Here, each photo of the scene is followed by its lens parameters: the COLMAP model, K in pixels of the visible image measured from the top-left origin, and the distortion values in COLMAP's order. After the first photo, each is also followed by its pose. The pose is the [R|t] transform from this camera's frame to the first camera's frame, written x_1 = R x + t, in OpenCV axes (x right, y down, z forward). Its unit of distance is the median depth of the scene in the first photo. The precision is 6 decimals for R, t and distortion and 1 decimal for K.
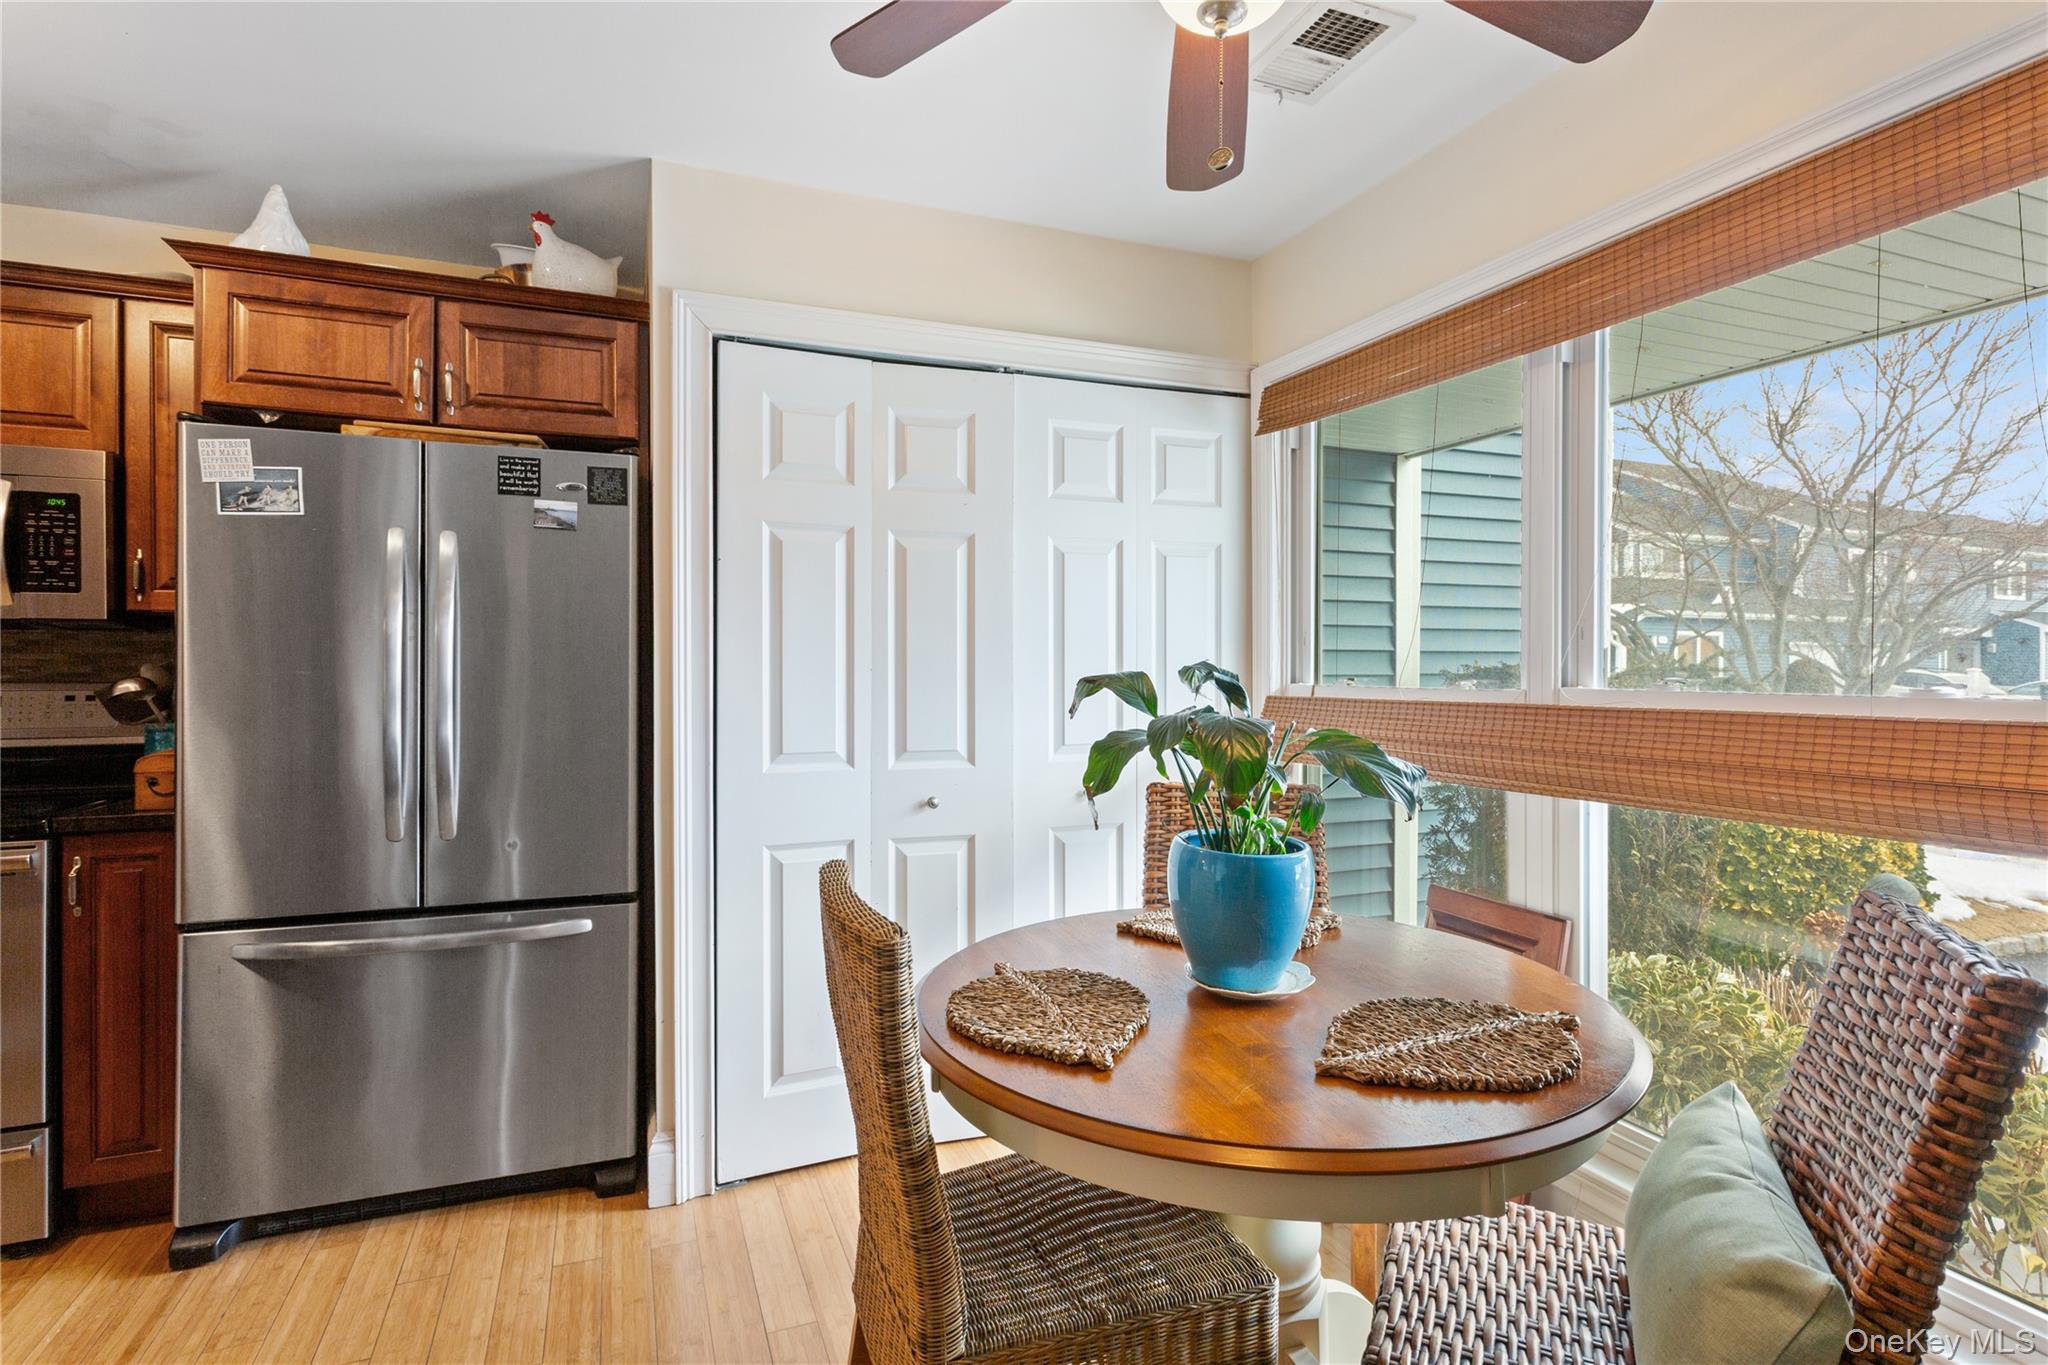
lens RADIAL K [[977.8, 0, 1019.0], [0, 977.8, 671.7], [0, 0, 1]] dist [-0.000740, 0.002569]
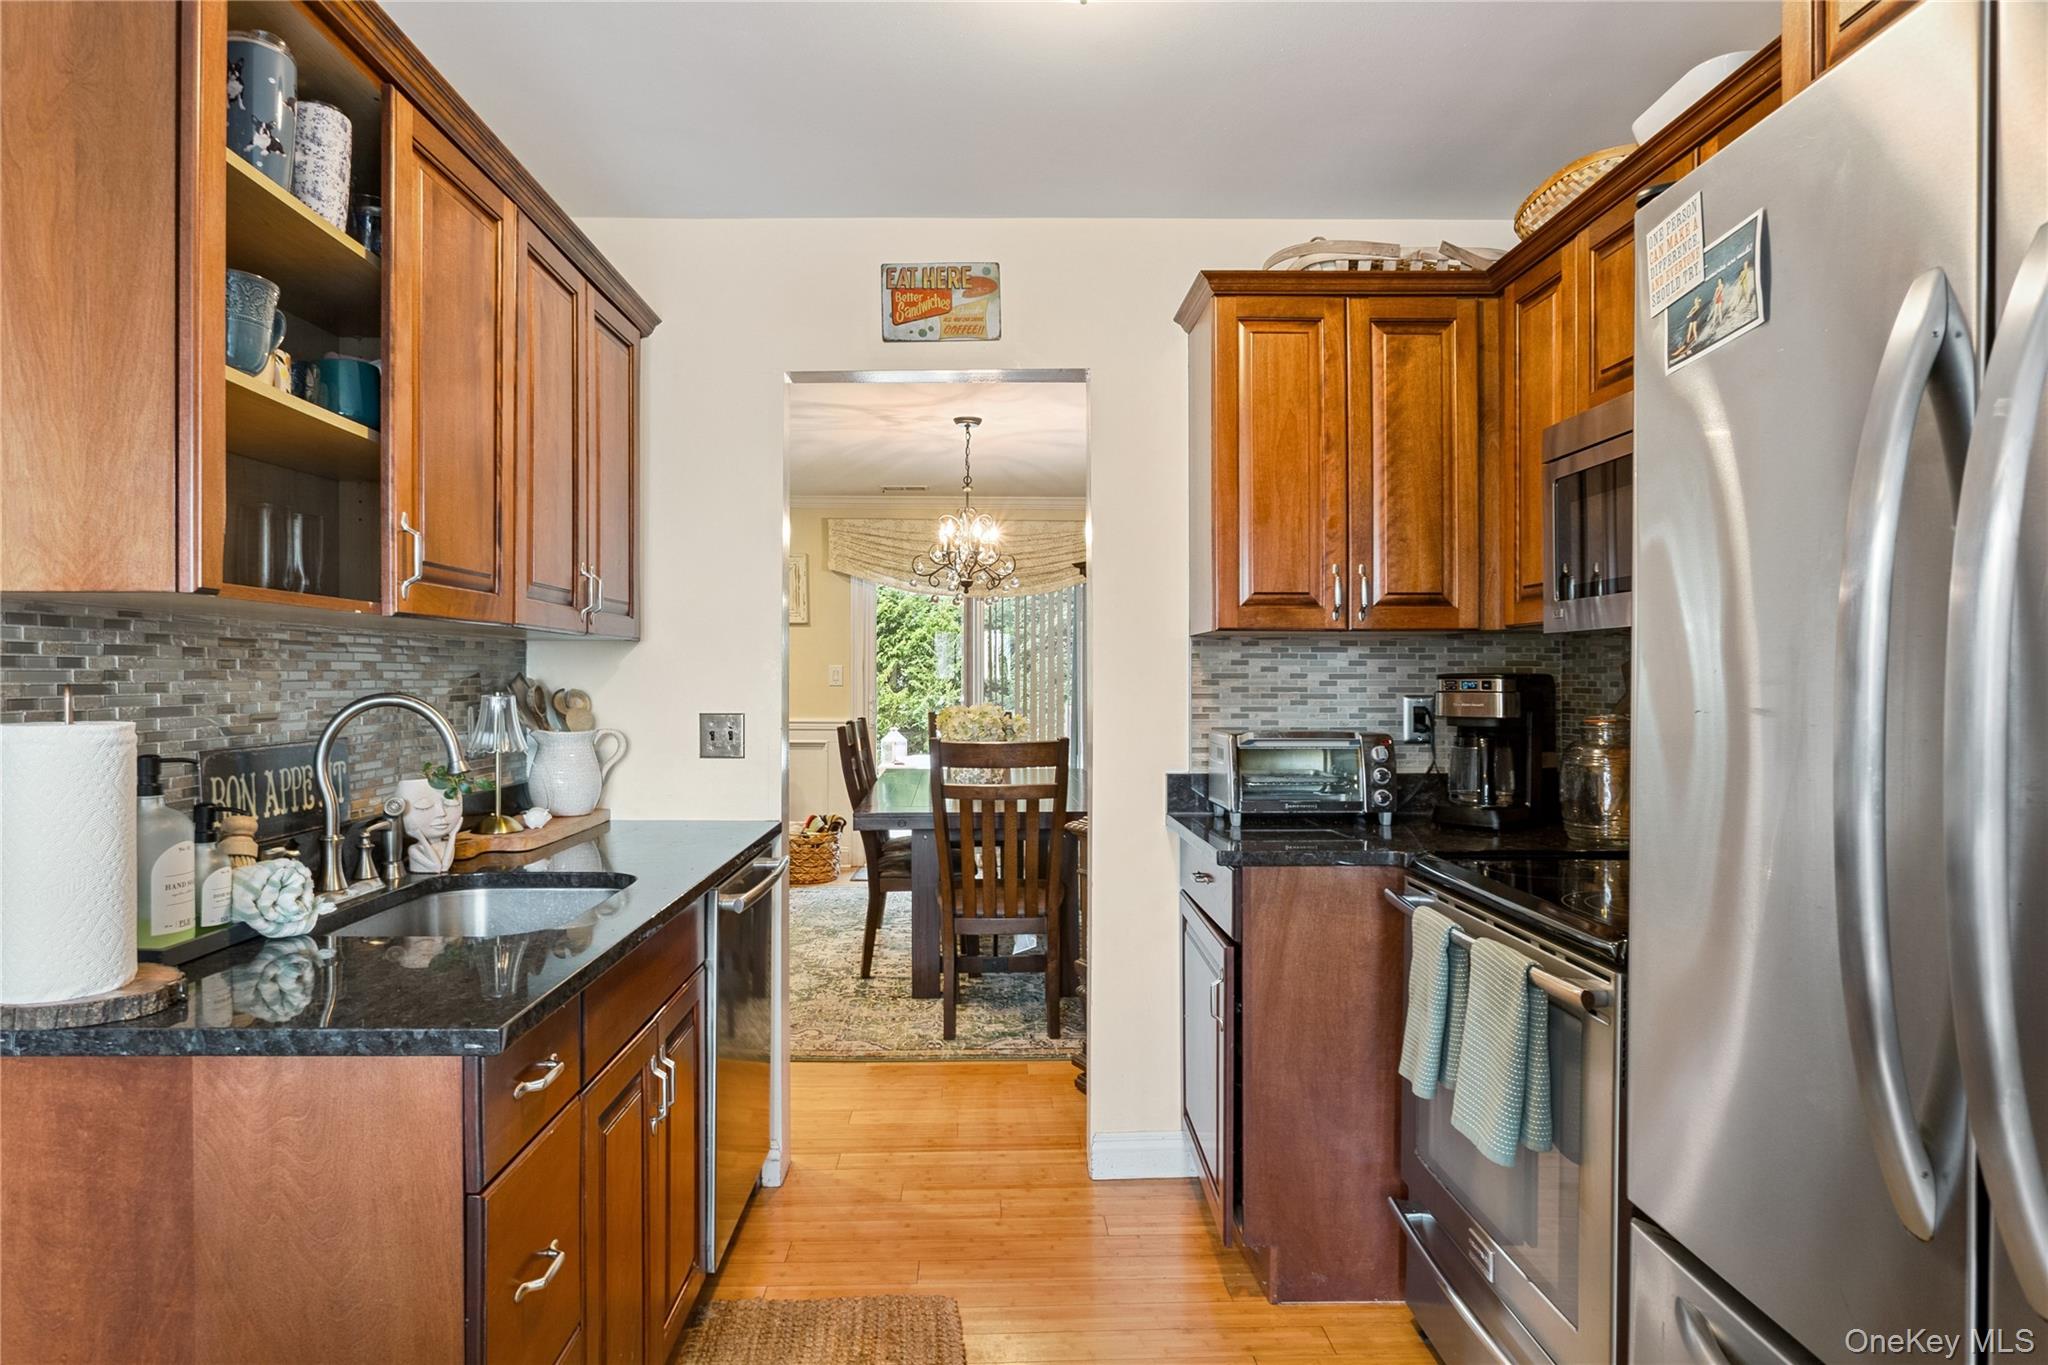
lens RADIAL K [[1151.4, 0, 1016.2], [0, 1151.4, 679.3], [0, 0, 1]] dist [-0.013330, 0.001258]
pose [[-0.359189, -0.001401, -0.933264, -0.165430], [-0.011091, 0.999935, 0.002768, -0.010276], [0.933199, 0.011345, -0.359181, 0.809529]]
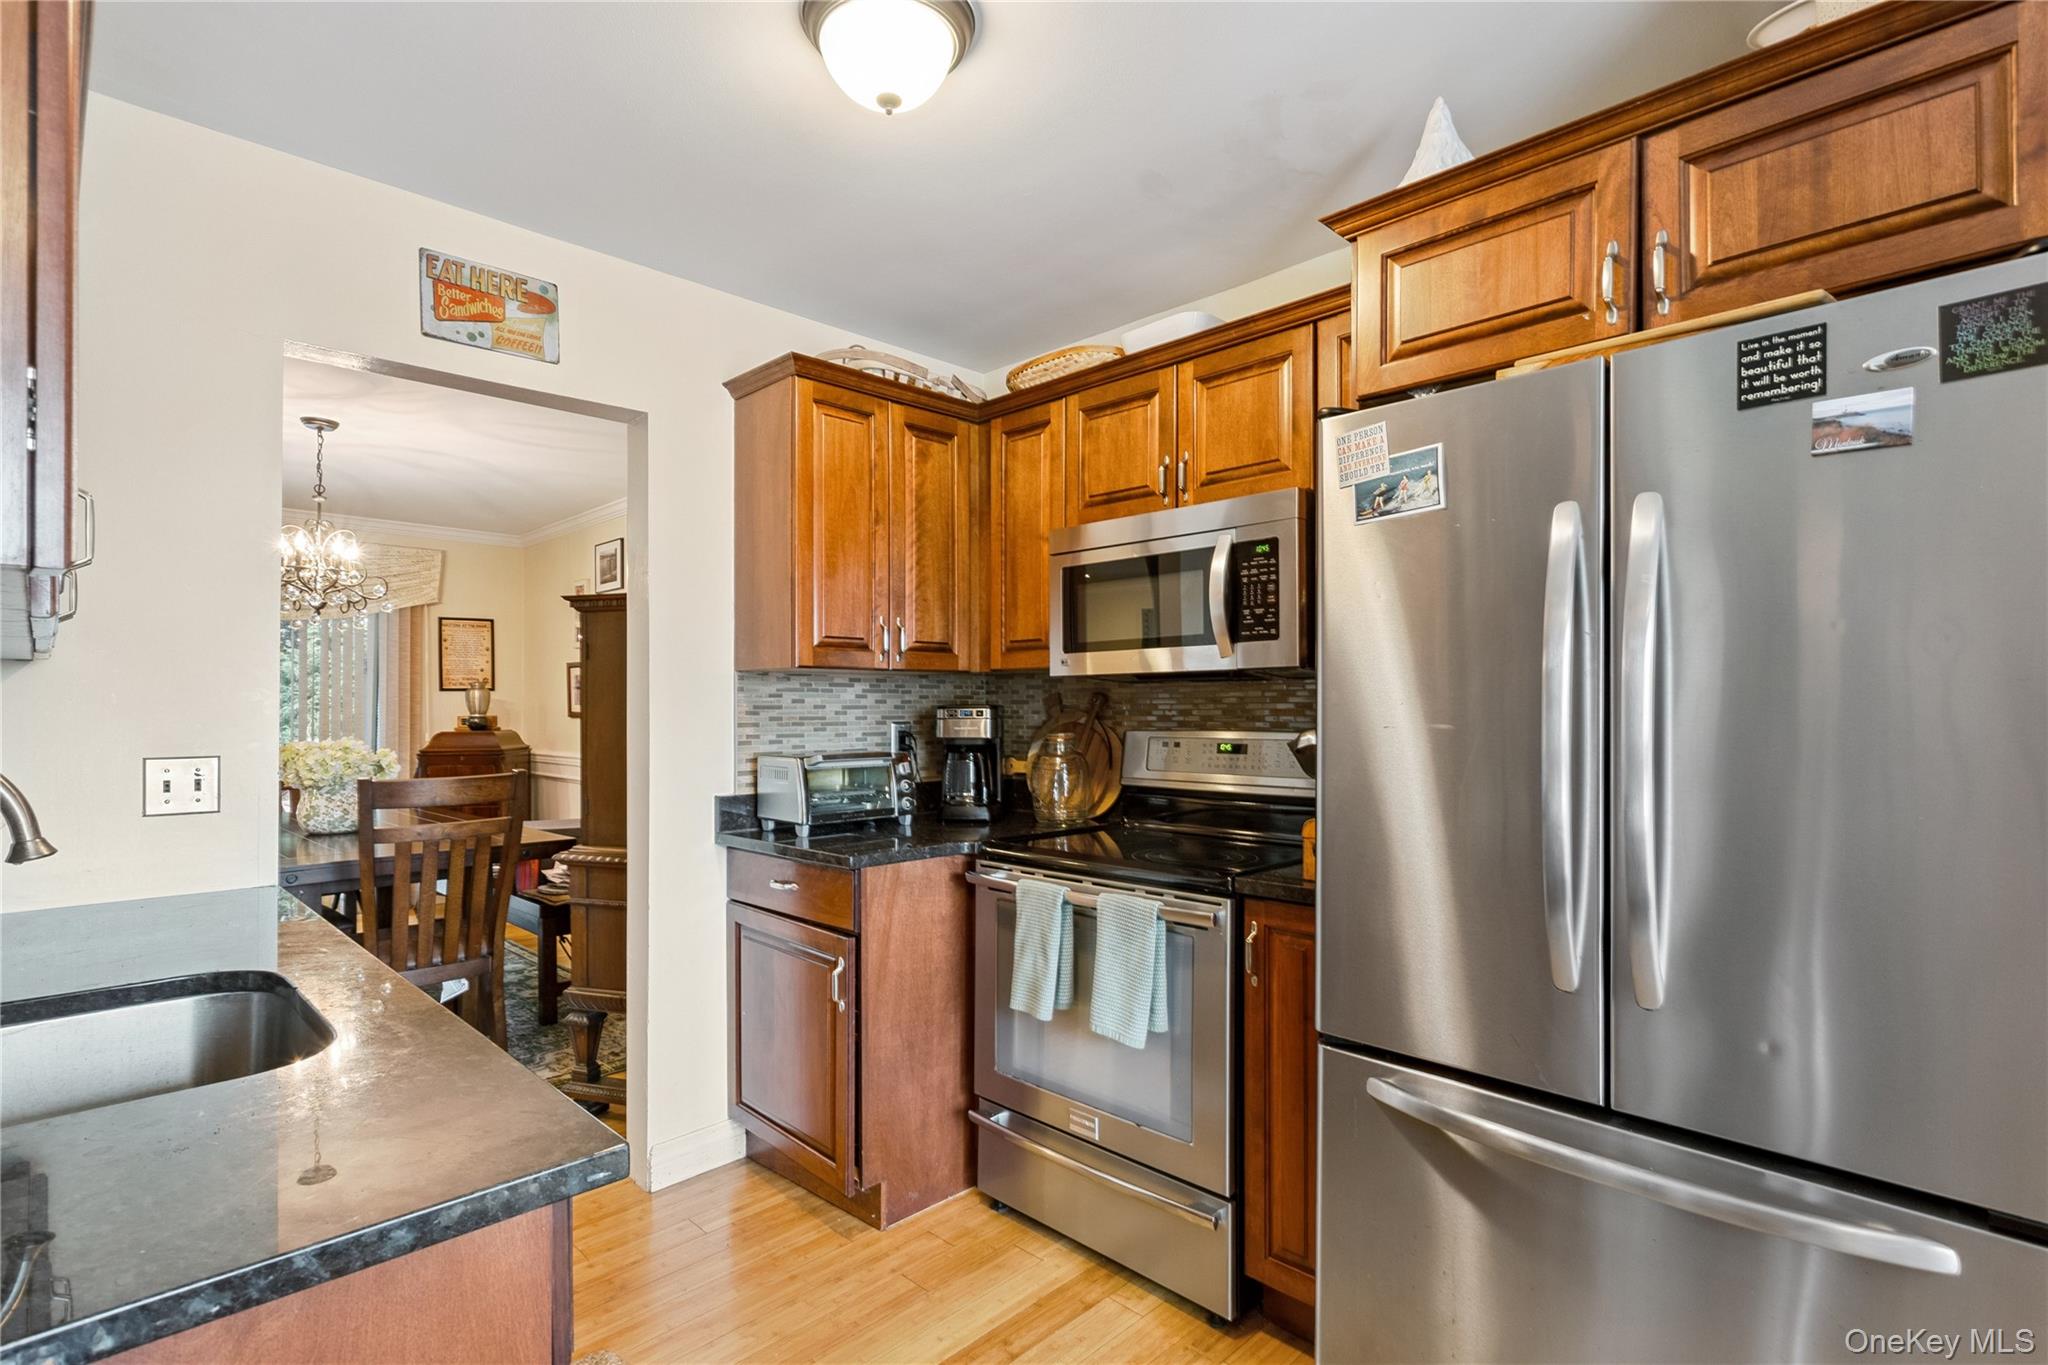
lens RADIAL K [[977.8, 0, 1025.7], [0, 977.8, 702.6], [0, 0, 1]] dist [-0.000740, 0.002569]
pose [[0.391042, -0.007638, -0.920341, -0.176217], [-0.005373, 0.999930, -0.010582, -0.007544], [0.920357, 0.009083, 0.390973, 0.401281]]
